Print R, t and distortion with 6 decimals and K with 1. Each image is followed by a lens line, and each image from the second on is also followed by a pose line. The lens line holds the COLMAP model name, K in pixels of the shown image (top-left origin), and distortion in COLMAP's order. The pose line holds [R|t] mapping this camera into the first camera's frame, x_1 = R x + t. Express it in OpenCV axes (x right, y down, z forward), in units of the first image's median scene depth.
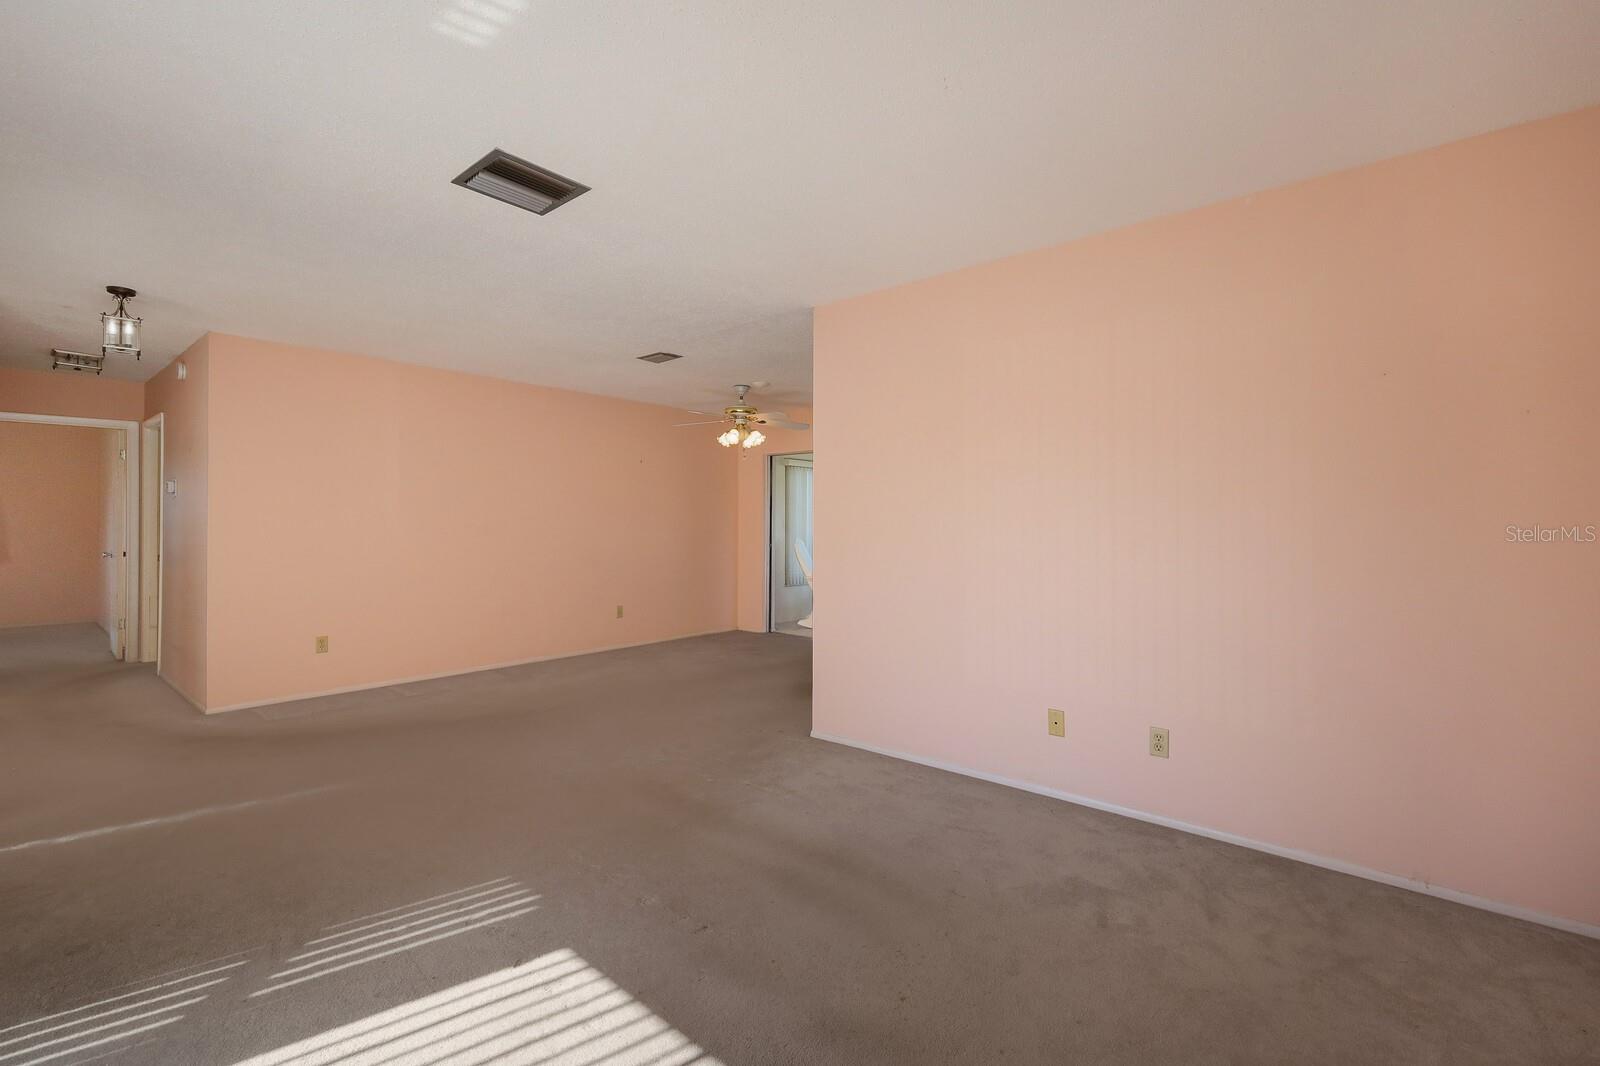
lens RADIAL K [[703.5, 0, 815.1], [0, 703.5, 527.6], [0, 0, 1]] dist [0.002175, 0.000837]
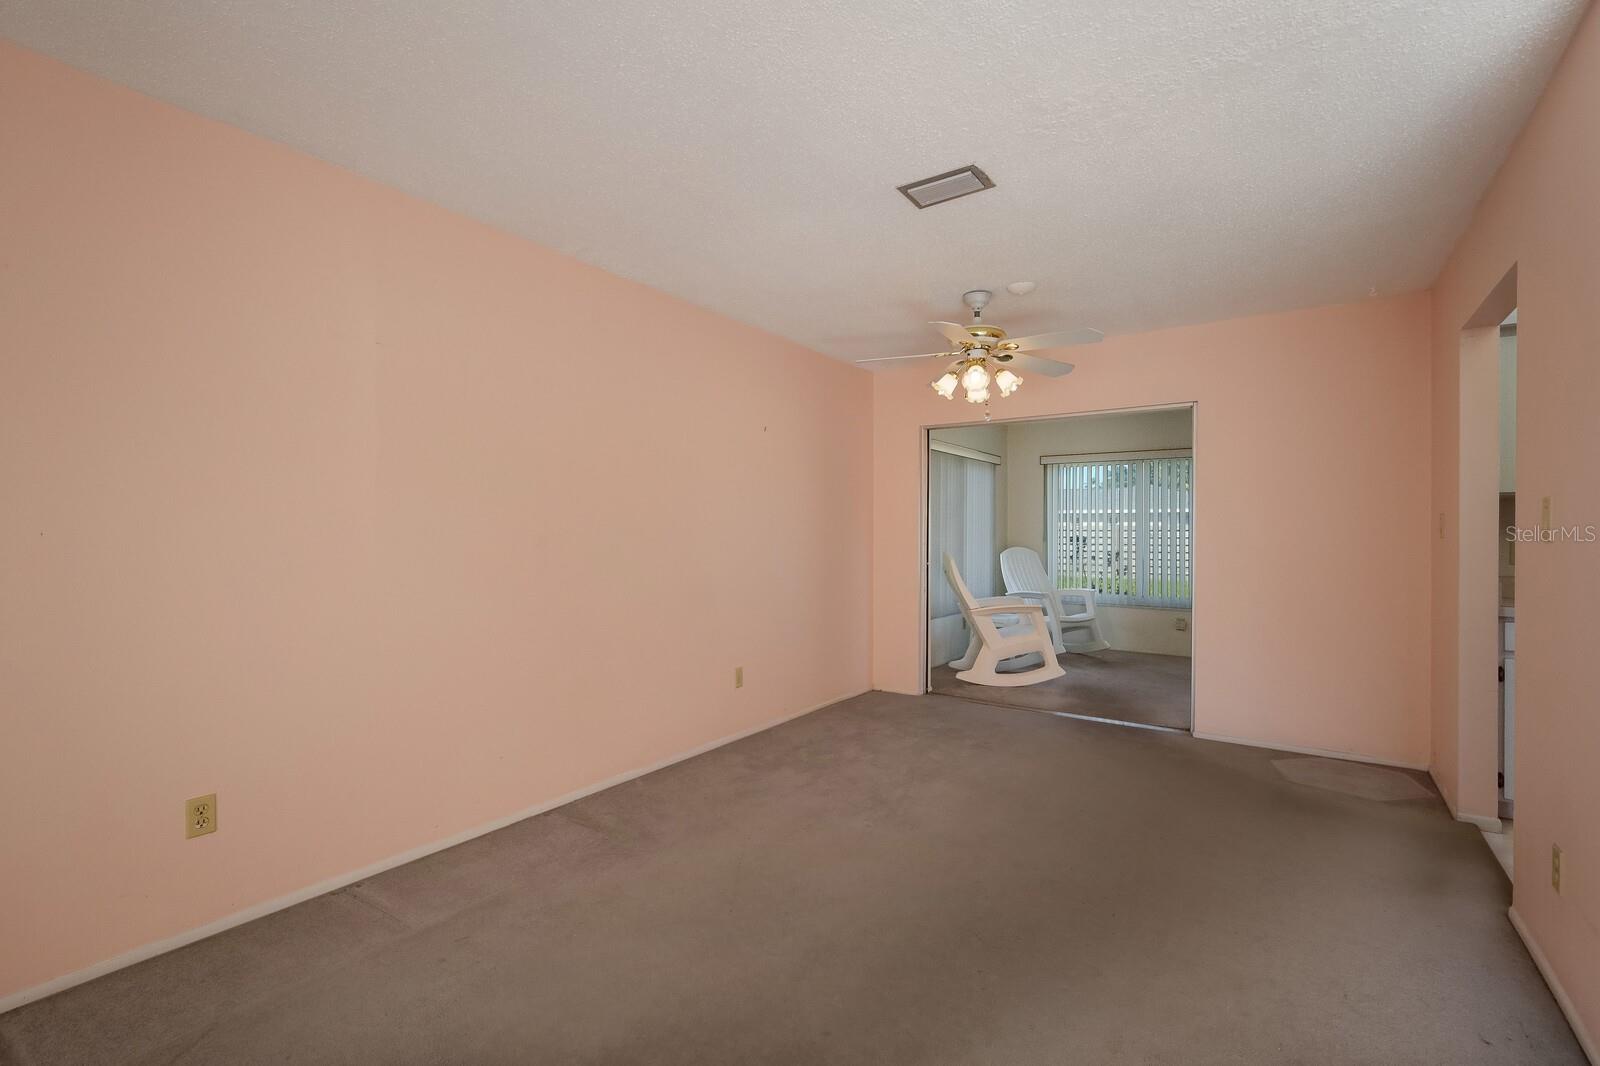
lens RADIAL K [[702.8, 0, 802.4], [0, 702.8, 538.4], [0, 0, 1]] dist [0.001043, -0.000054]
pose [[0.995926, -0.000404, 0.090175, -0.309379], [-0.000142, 0.999982, 0.006042, -0.003265], [-0.090176, -0.006030, 0.995908, 0.447165]]
